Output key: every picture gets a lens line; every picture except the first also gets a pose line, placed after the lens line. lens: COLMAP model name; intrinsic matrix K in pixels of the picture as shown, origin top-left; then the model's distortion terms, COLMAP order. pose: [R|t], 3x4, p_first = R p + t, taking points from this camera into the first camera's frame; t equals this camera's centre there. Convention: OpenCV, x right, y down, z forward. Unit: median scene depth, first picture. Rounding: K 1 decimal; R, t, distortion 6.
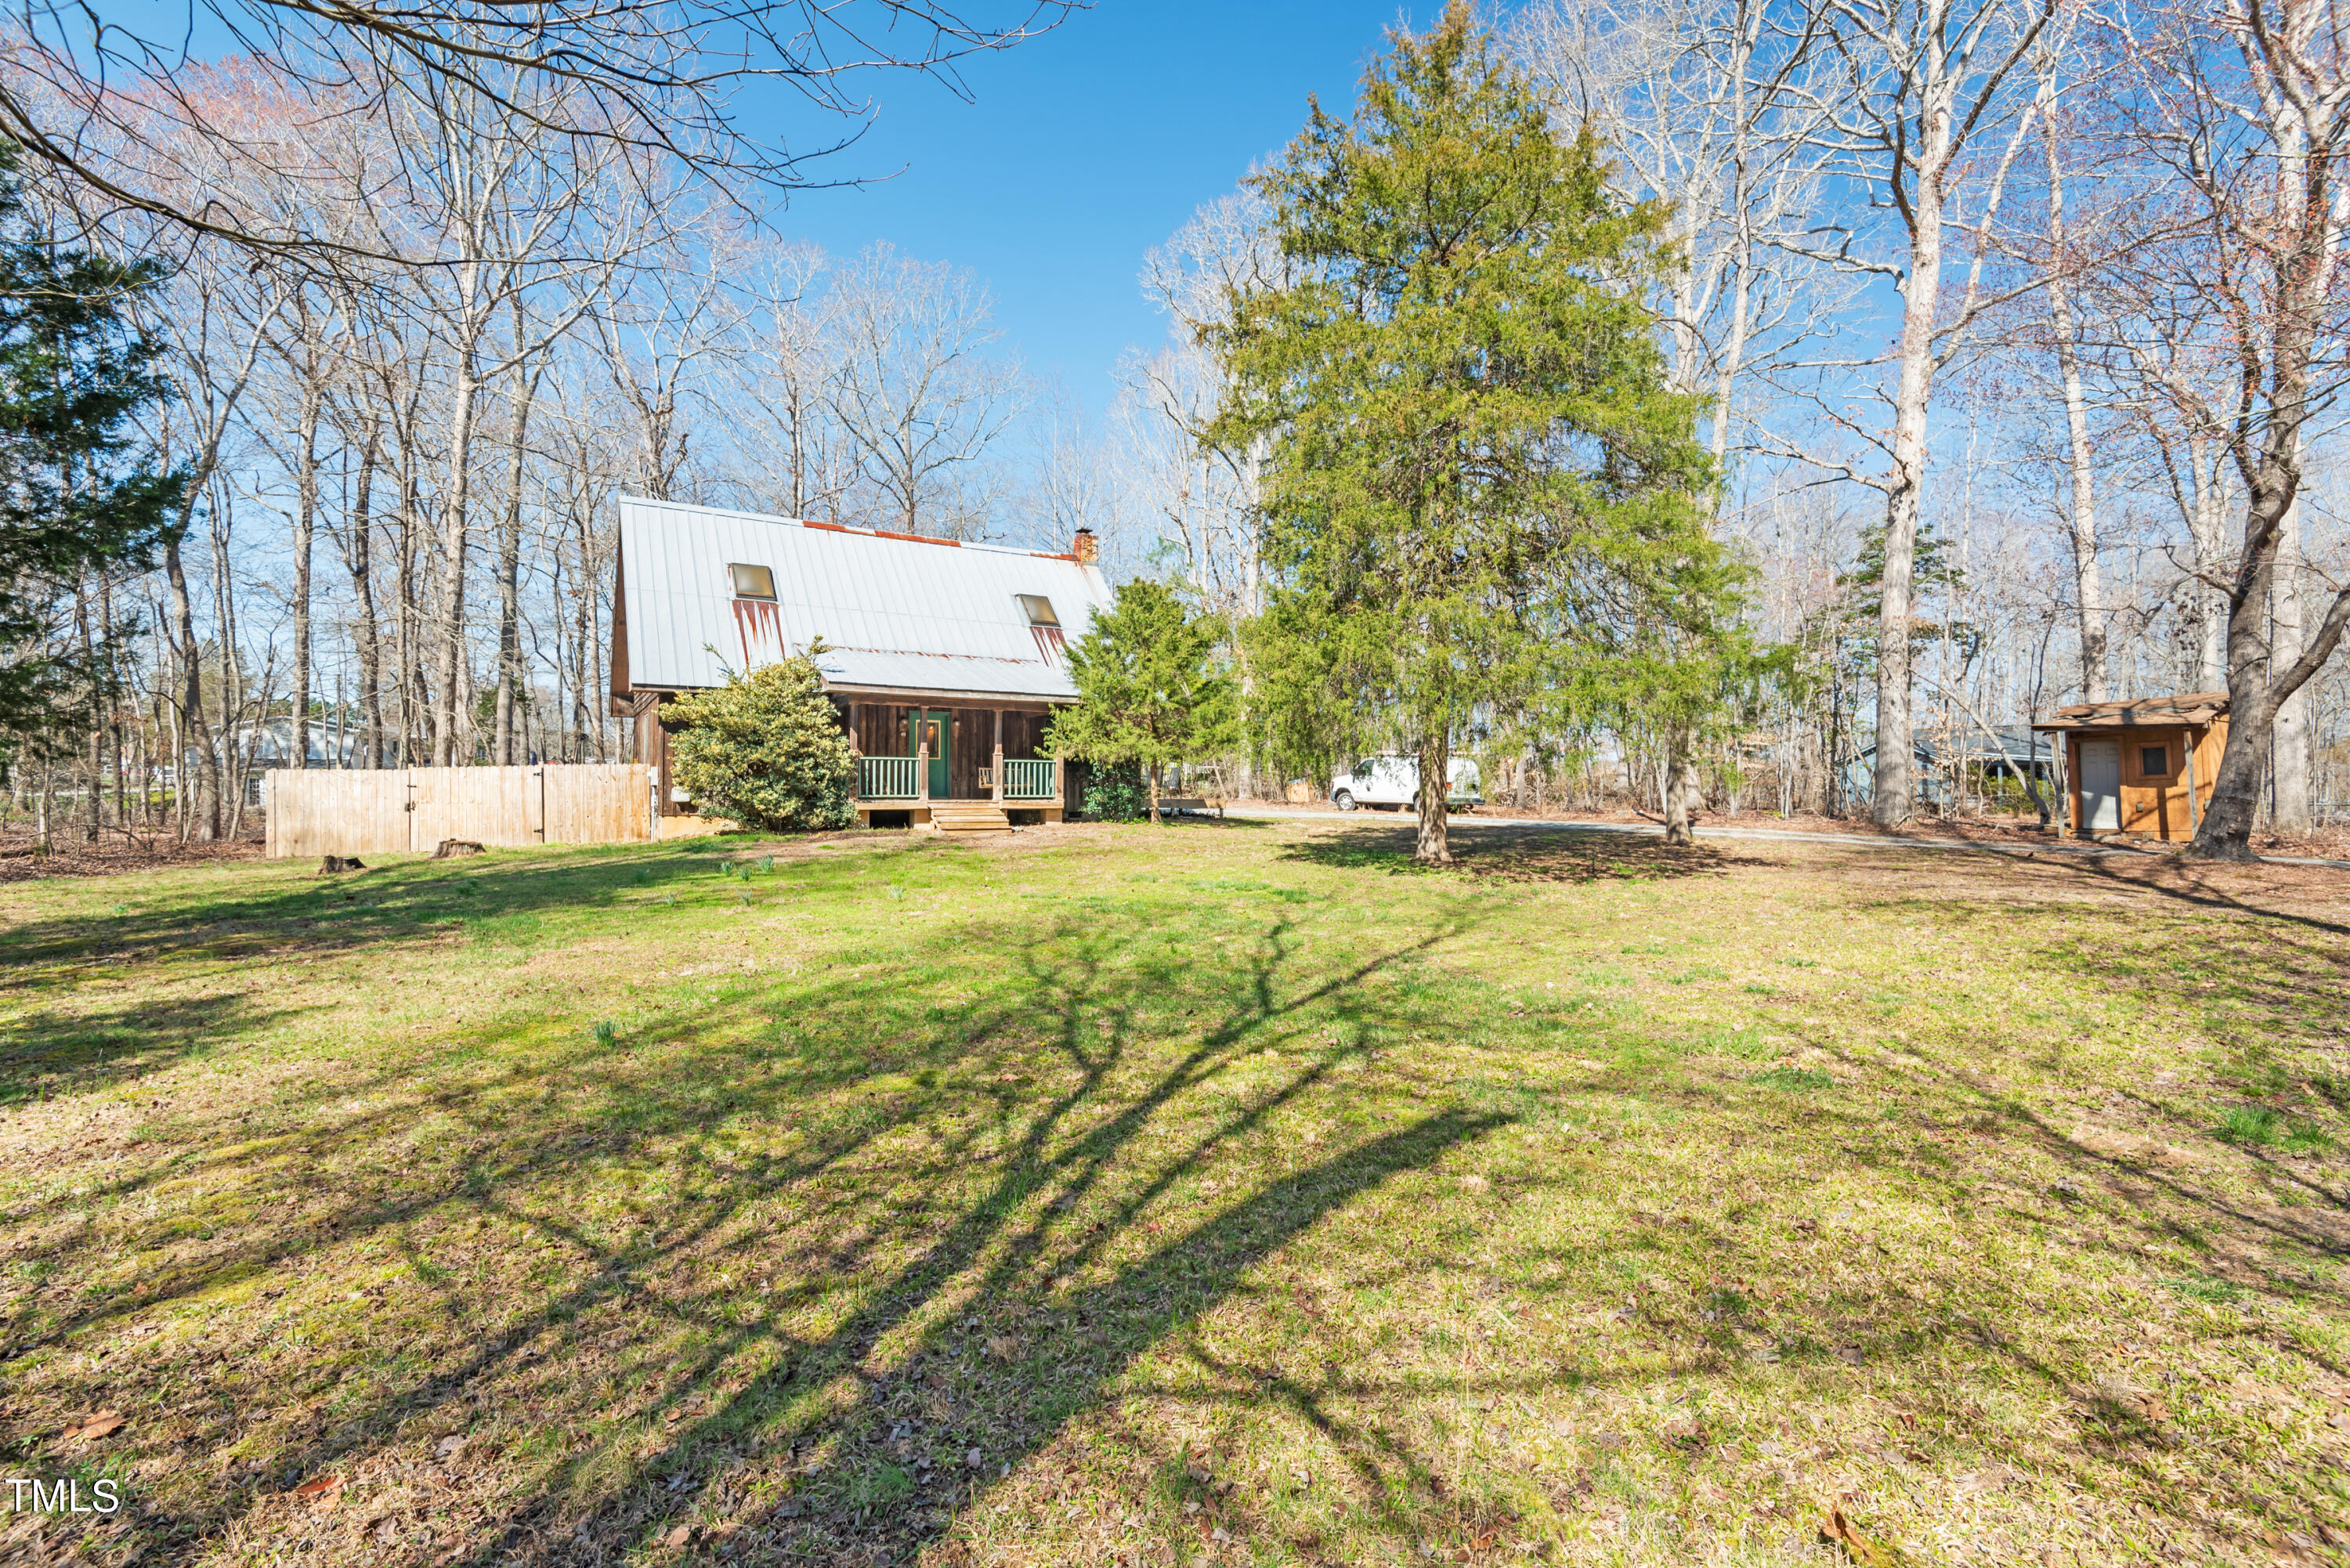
lens RADIAL K [[1060.7, 0, 1175.0], [0, 1060.7, 784.0], [0, 0, 1]] dist [0.019038, -0.000333]
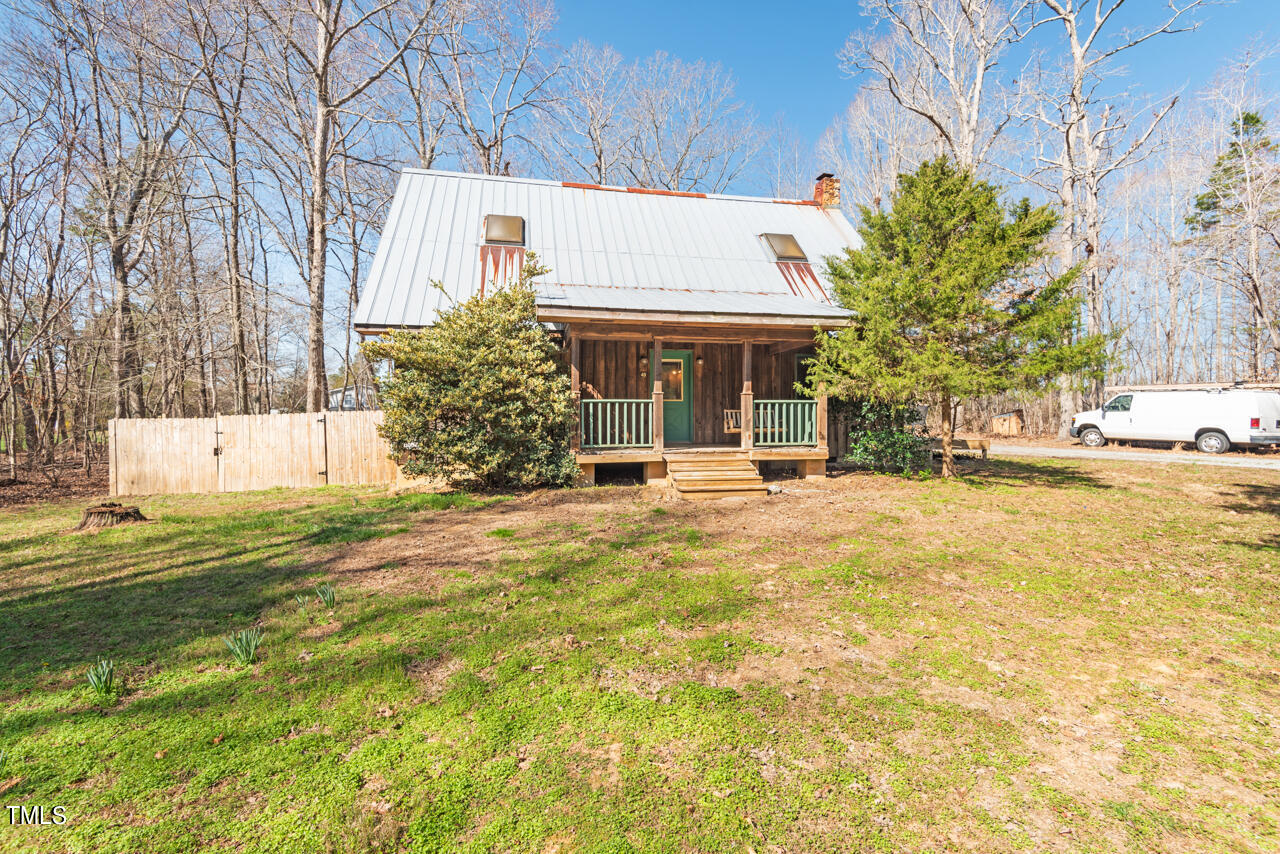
lens RADIAL K [[577.8, 0, 640.0], [0, 577.8, 427.0], [0, 0, 1]] dist [0.019038, -0.000333]
pose [[0.946411, -0.001713, -0.322960, -0.100773], [0.008136, 0.999795, 0.018539, -0.011120], [0.322862, -0.020173, 0.946231, 0.548714]]
